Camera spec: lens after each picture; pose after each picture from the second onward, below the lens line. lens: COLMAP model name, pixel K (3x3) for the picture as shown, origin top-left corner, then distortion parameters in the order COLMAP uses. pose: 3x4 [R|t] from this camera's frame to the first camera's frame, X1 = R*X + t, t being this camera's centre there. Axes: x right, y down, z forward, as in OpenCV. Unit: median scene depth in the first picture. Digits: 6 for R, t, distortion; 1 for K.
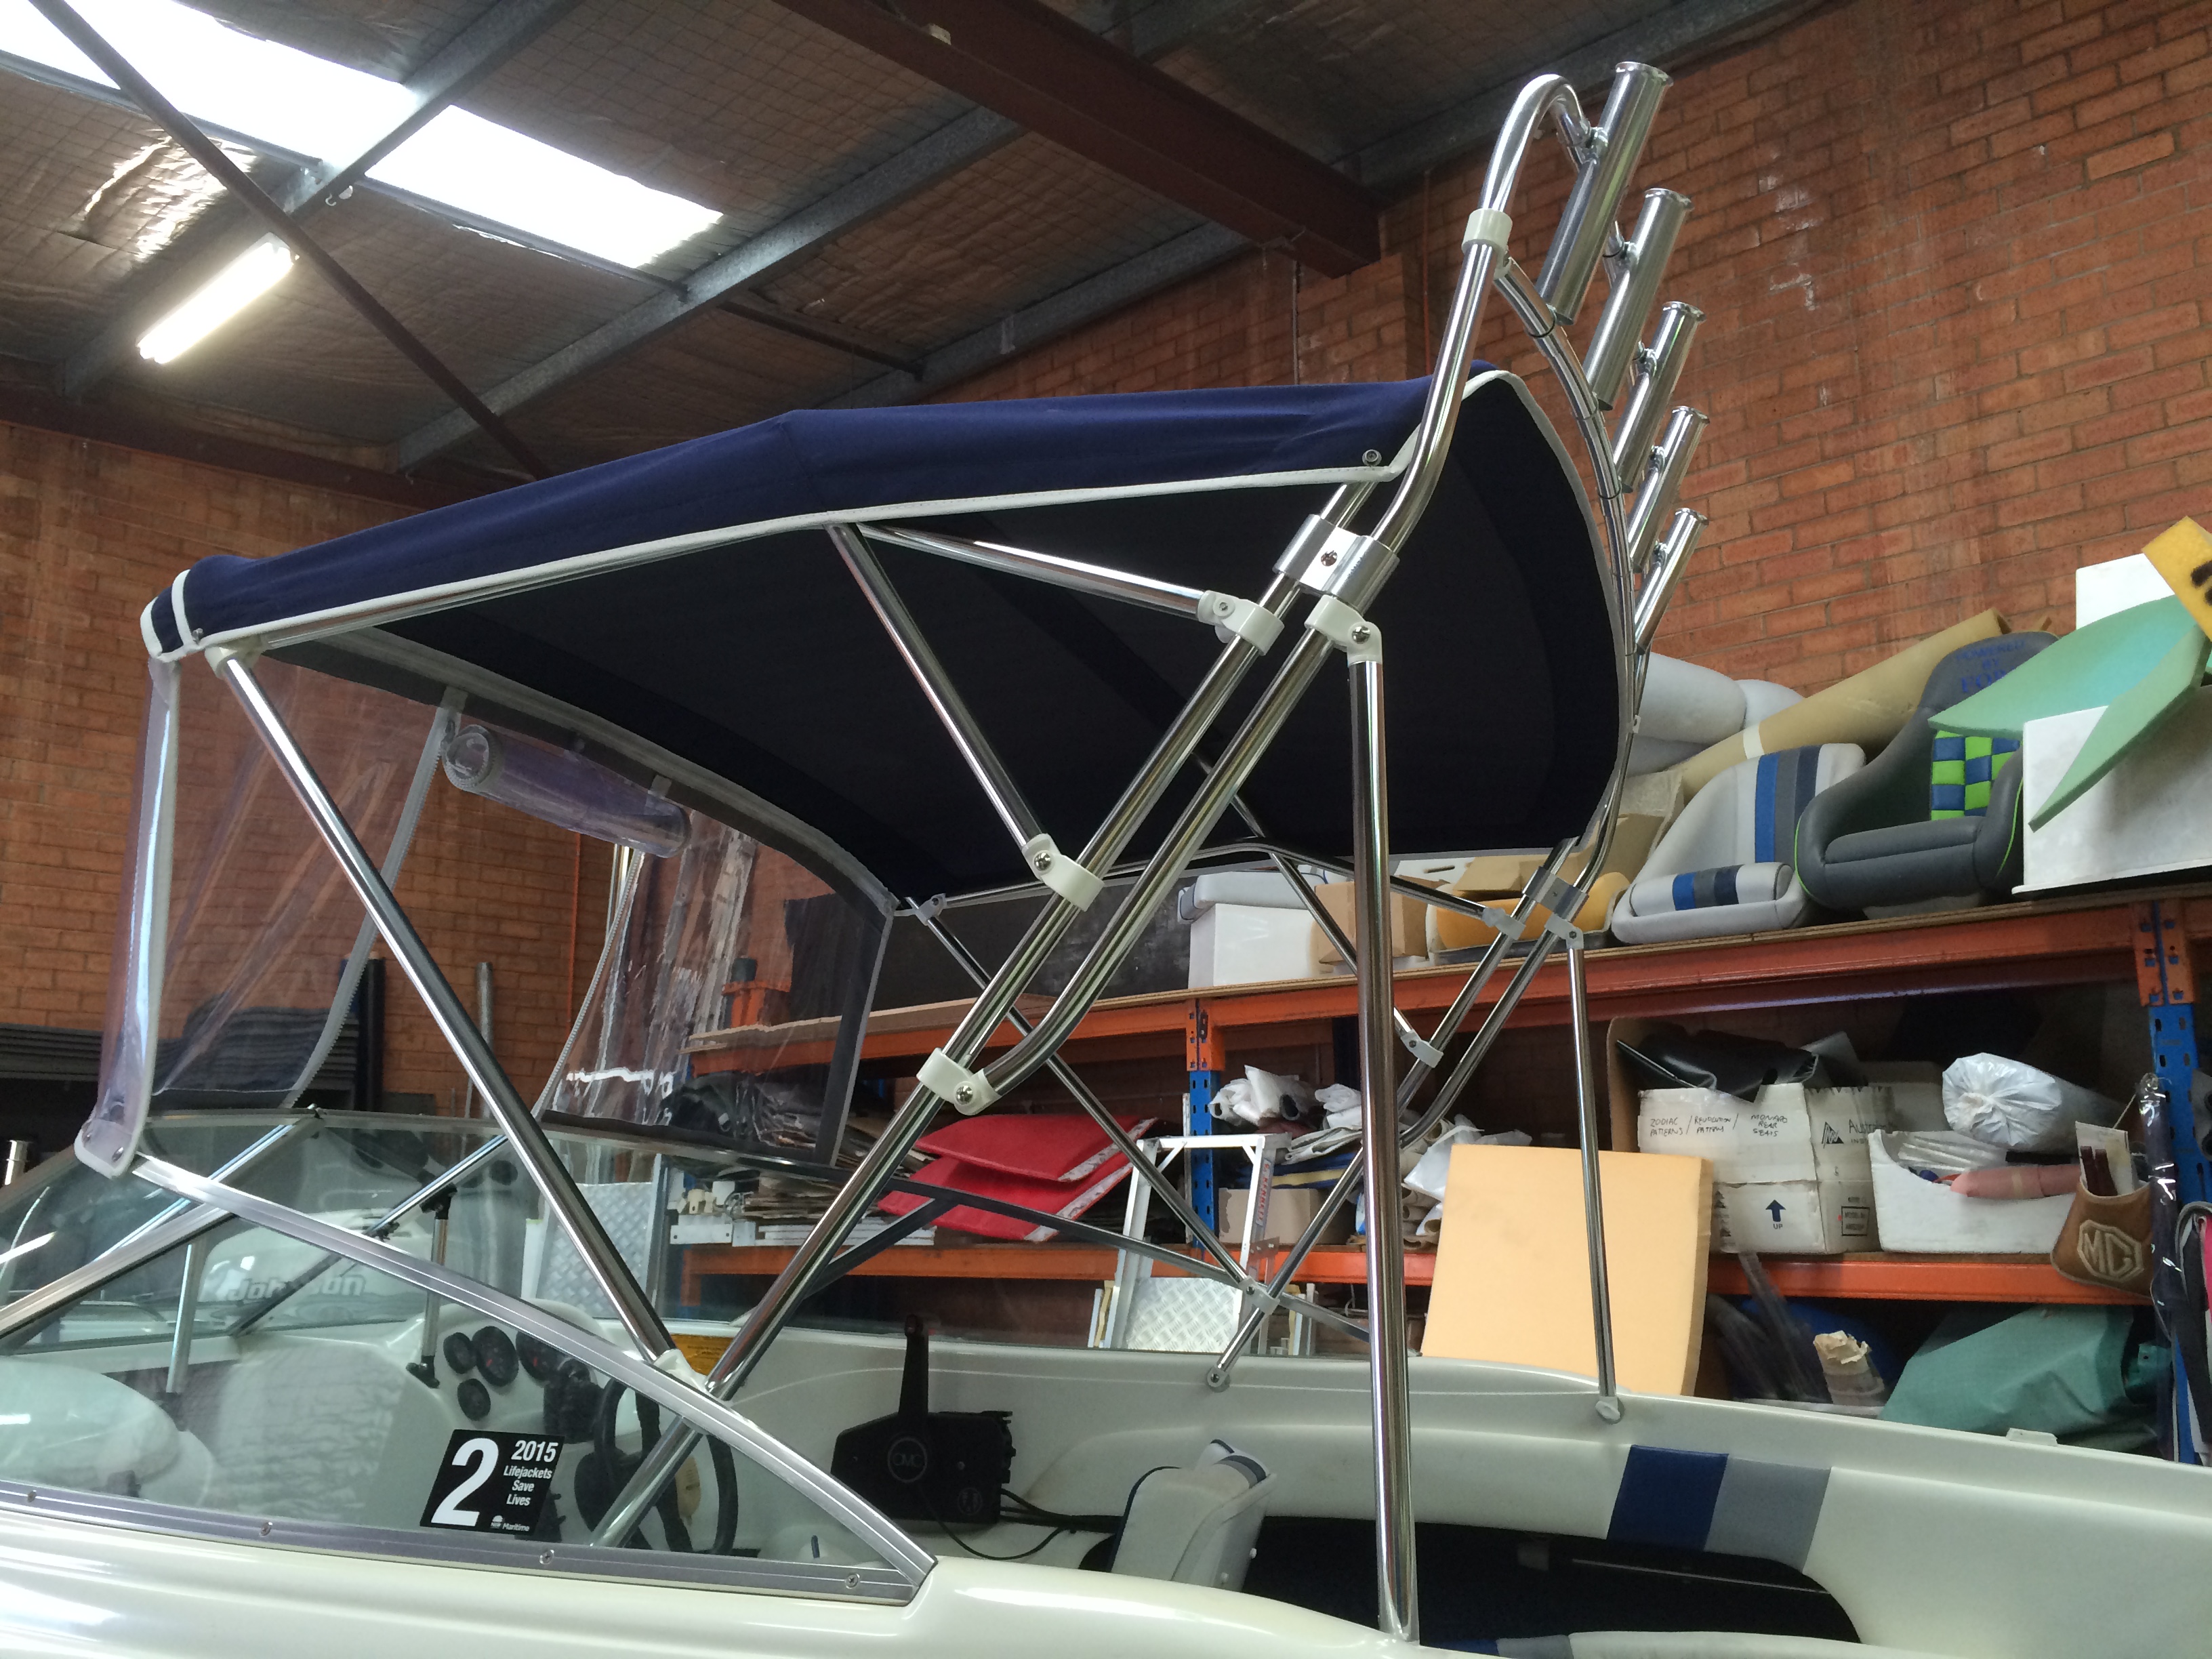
lens RADIAL K [[1892.5, 0, 1098.0], [0, 1892.5, 833.6], [0, 0, 1]] dist [0.084338, -0.113405]
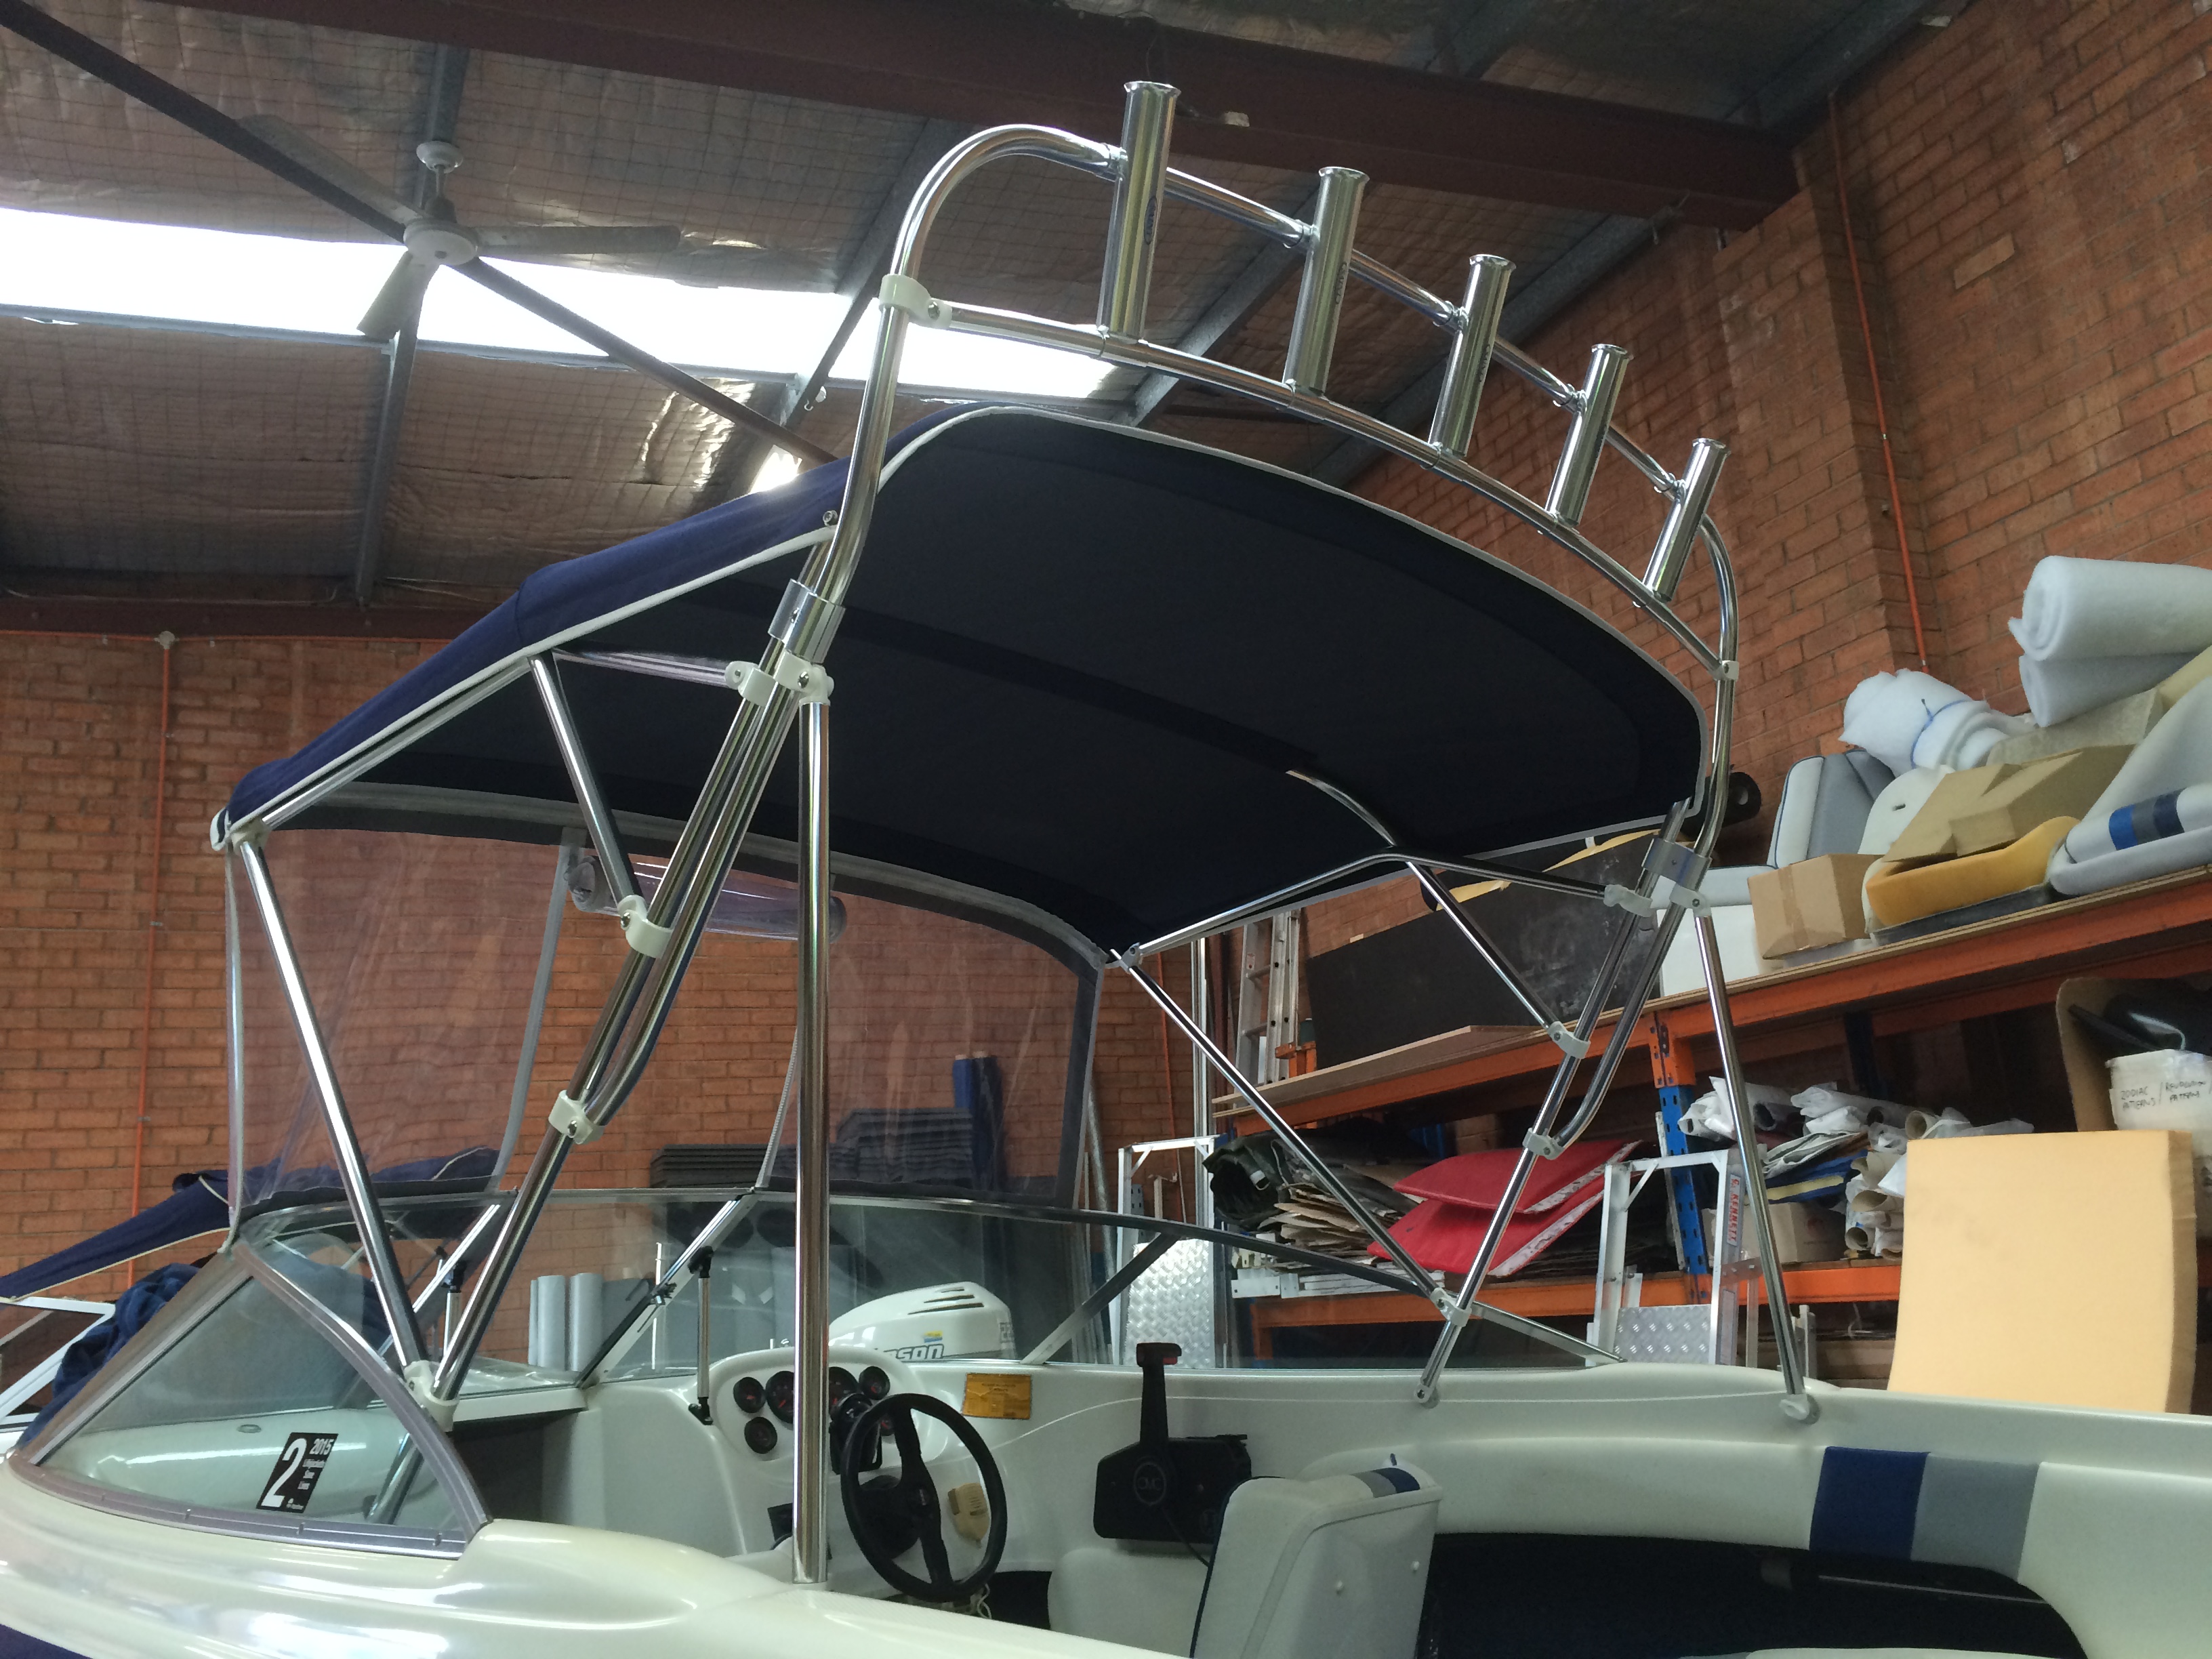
lens RADIAL K [[1892.5, 0, 1109.2], [0, 1892.5, 838.5], [0, 0, 1]] dist [0.084338, -0.113405]
pose [[0.918358, -0.147578, -0.367203, 0.166171], [0.136473, 0.989049, -0.056184, 0.017501], [0.371474, 0.001483, 0.928442, 0.009052]]
